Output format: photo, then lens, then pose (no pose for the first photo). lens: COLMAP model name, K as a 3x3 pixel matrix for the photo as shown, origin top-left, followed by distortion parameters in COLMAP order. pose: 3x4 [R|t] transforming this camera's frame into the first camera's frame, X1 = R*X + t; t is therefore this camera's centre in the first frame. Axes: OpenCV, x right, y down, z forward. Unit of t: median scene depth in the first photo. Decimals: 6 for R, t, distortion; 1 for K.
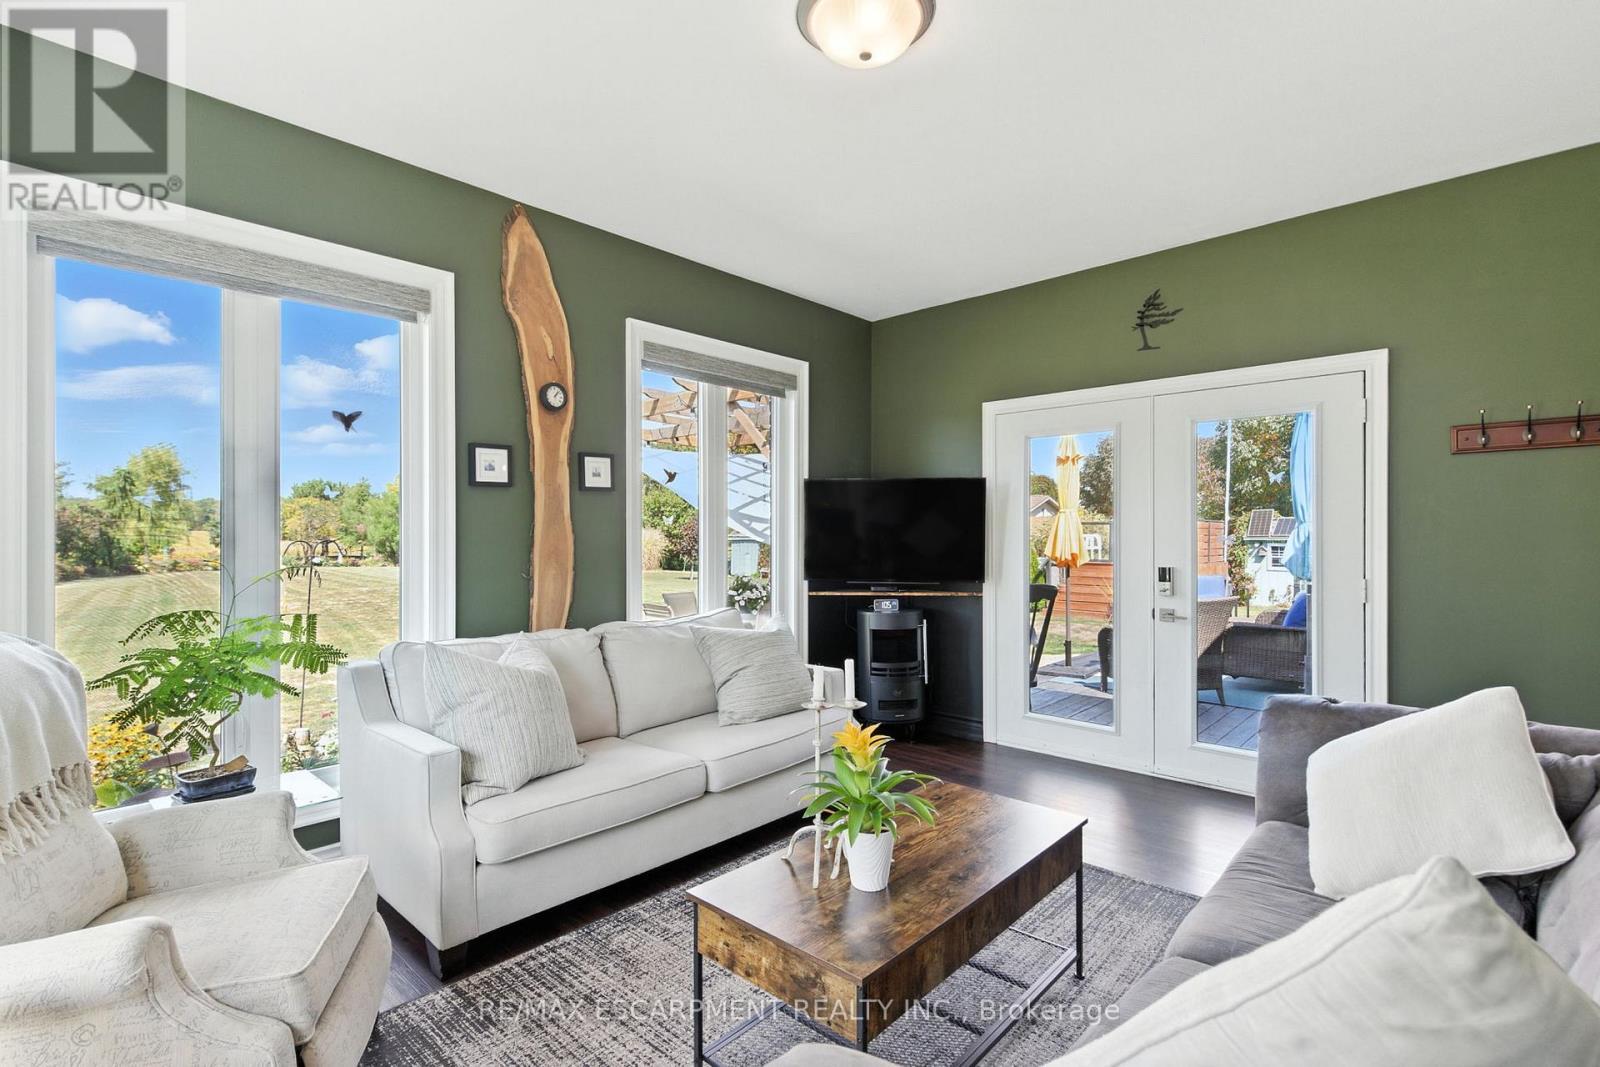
lens RADIAL K [[743.7, 0, 800.0], [0, 743.7, 533.5], [0, 0, 1]] dist [0.000466, -0.000681]
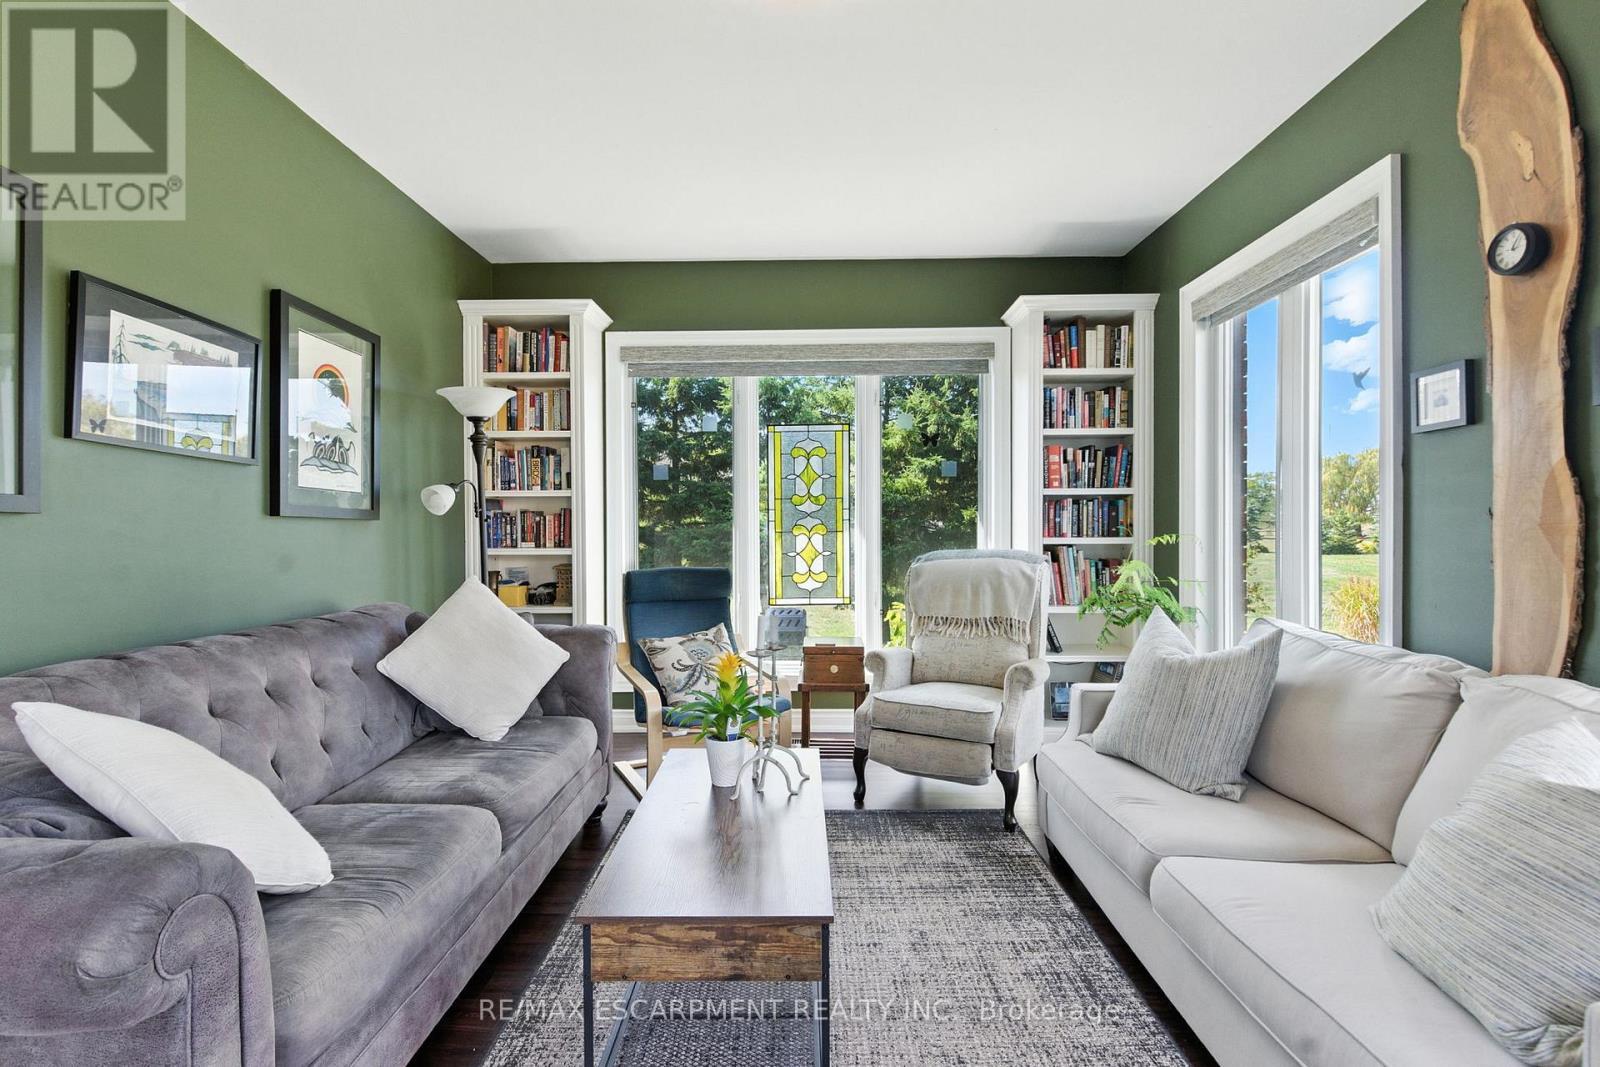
lens RADIAL K [[743.7, 0, 800.0], [0, 743.7, 533.5], [0, 0, 1]] dist [0.000466, -0.000681]
pose [[-0.739006, 0.015293, -0.673525, 0.451354], [0.009309, 0.999879, 0.012489, 0.016325], [0.673635, 0.002959, -0.739059, 1.078348]]
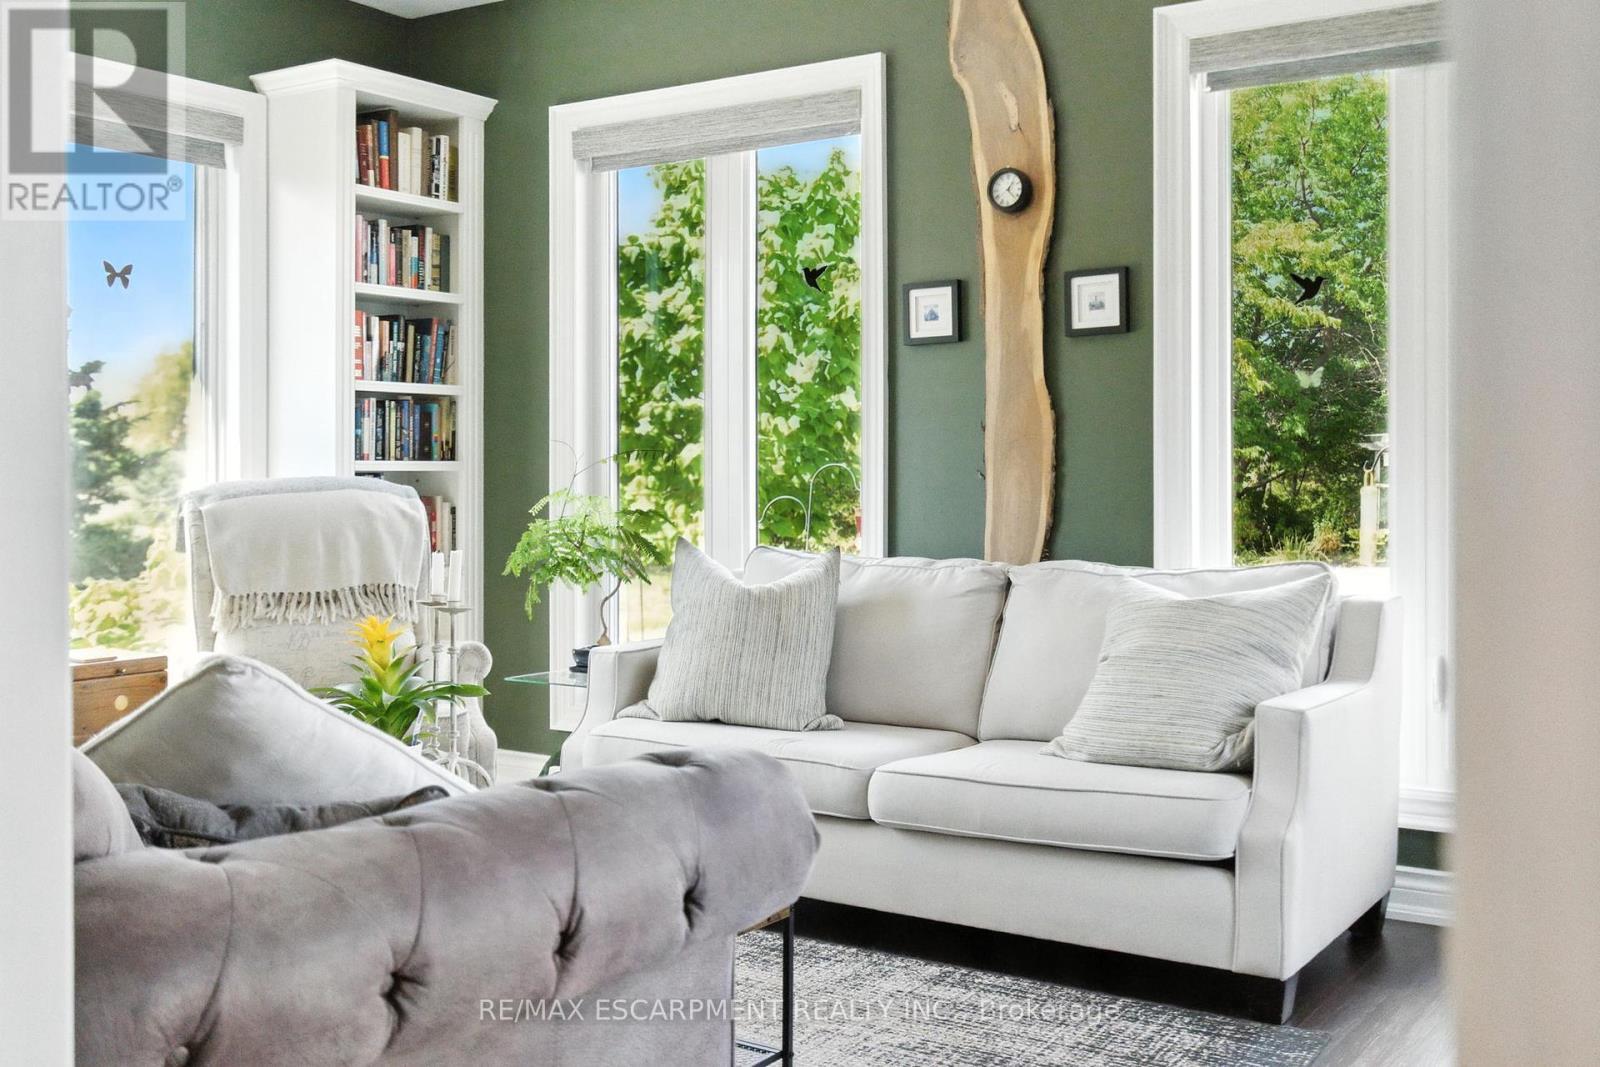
lens RADIAL K [[1621.3, 0, 800.6], [0, 1621.3, 477.4], [0, 0, 1]] dist [0.015075, 0.000195]
pose [[0.157756, 0.010091, -0.987427, 1.011321], [0.001729, 0.999943, 0.010495, 0.043153], [0.987477, -0.003363, 0.157729, 0.628846]]
